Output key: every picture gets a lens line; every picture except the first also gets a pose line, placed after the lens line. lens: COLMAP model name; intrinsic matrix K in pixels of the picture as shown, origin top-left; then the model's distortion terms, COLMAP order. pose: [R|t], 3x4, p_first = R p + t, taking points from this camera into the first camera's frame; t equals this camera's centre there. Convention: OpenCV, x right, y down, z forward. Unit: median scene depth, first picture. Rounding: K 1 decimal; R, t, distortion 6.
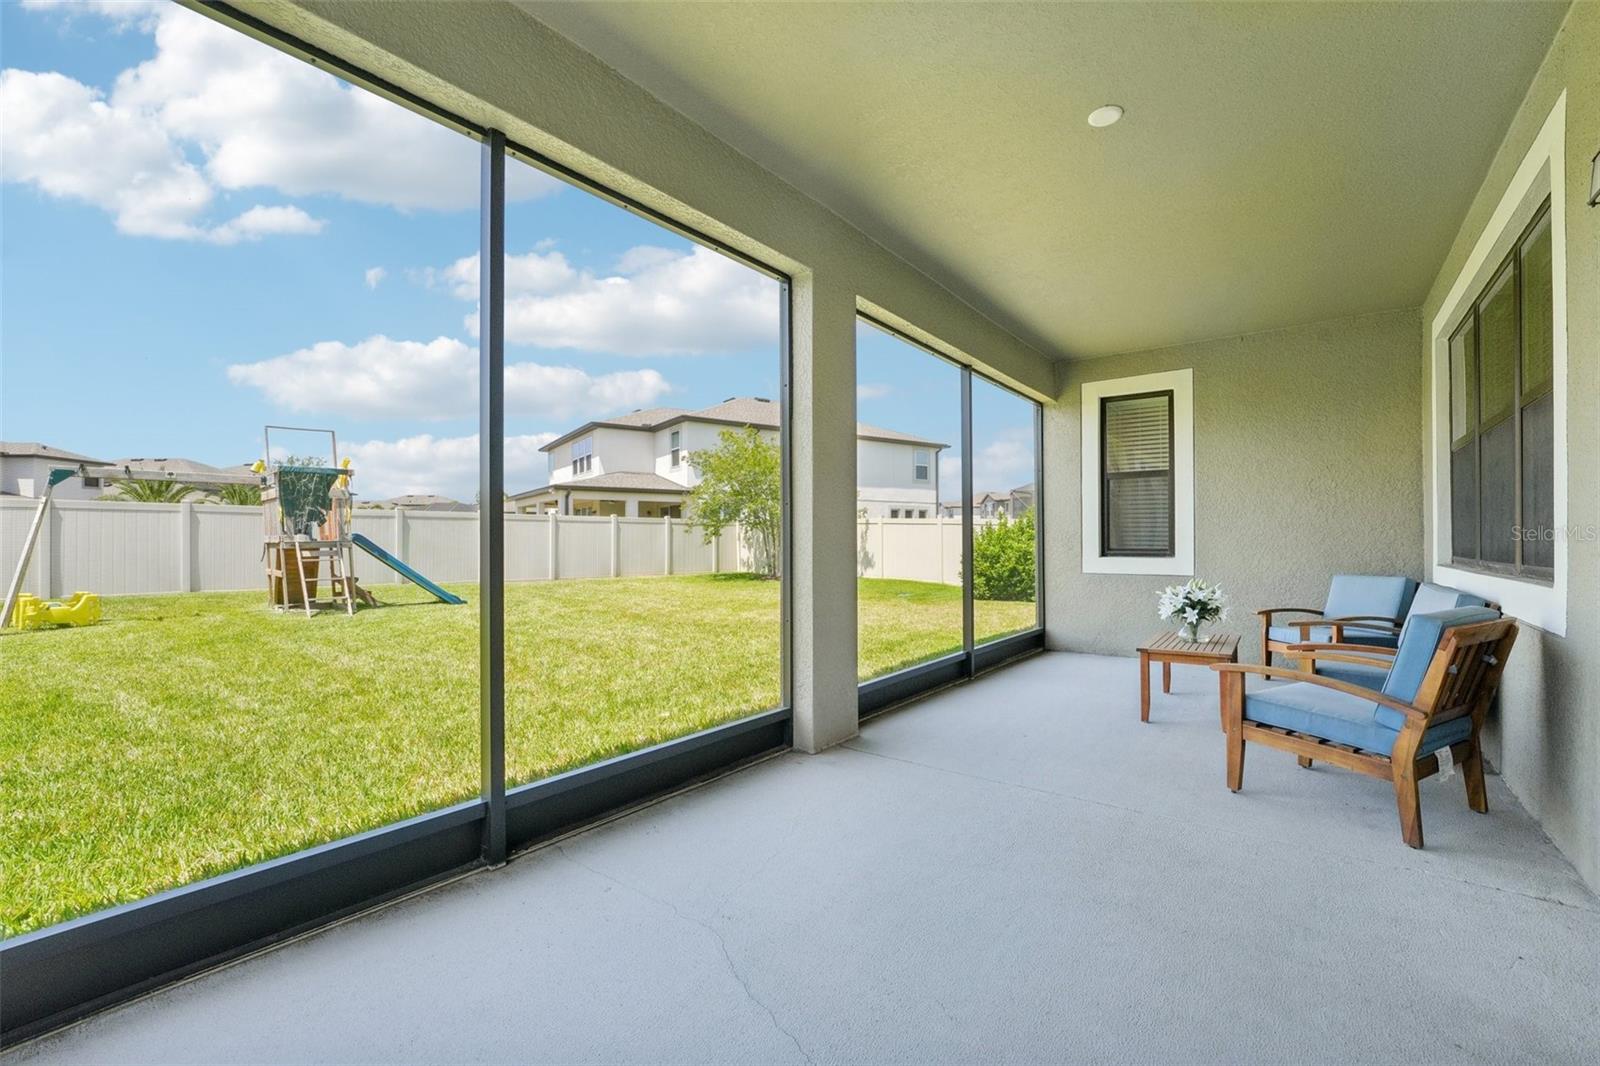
lens RADIAL K [[663.7, 0, 794.6], [0, 663.7, 539.6], [0, 0, 1]] dist [-0.023768, 0.000240]
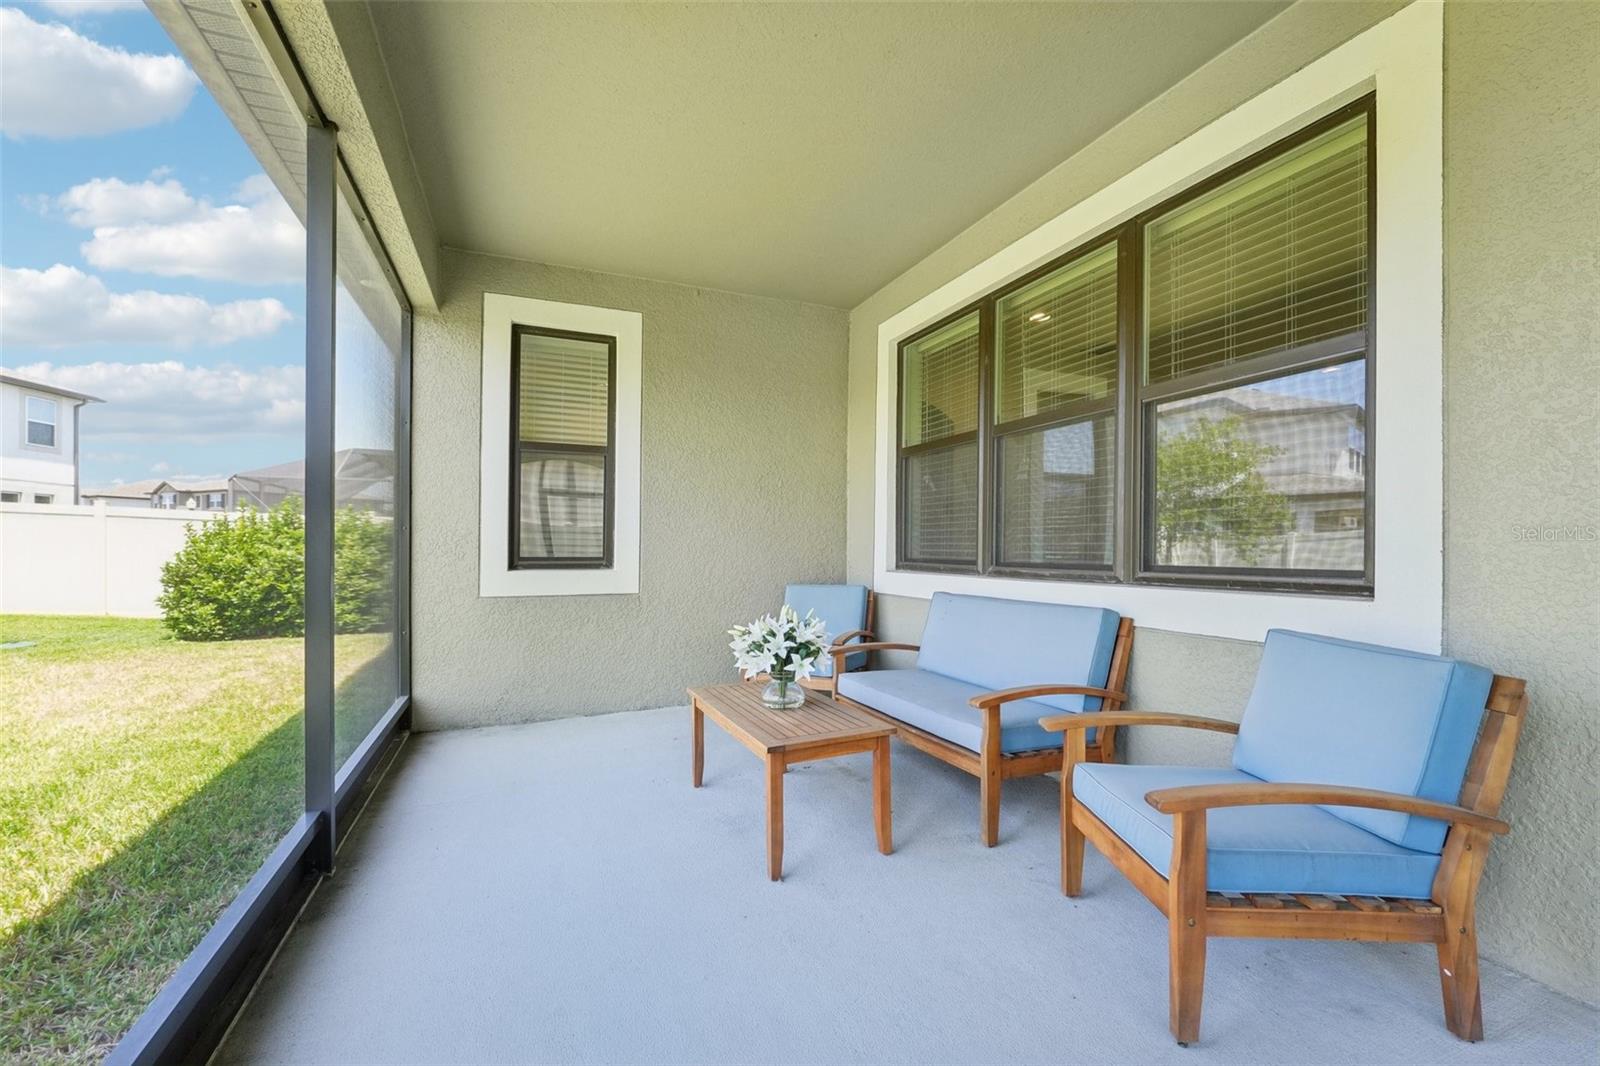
lens RADIAL K [[663.7, 0, 794.6], [0, 663.7, 539.6], [0, 0, 1]] dist [-0.023768, 0.000240]
pose [[0.483094, 0.013406, 0.875466, 0.034395], [-0.005637, 0.999910, -0.012201, 0.002444], [-0.875550, 0.000959, 0.483126, 0.440403]]
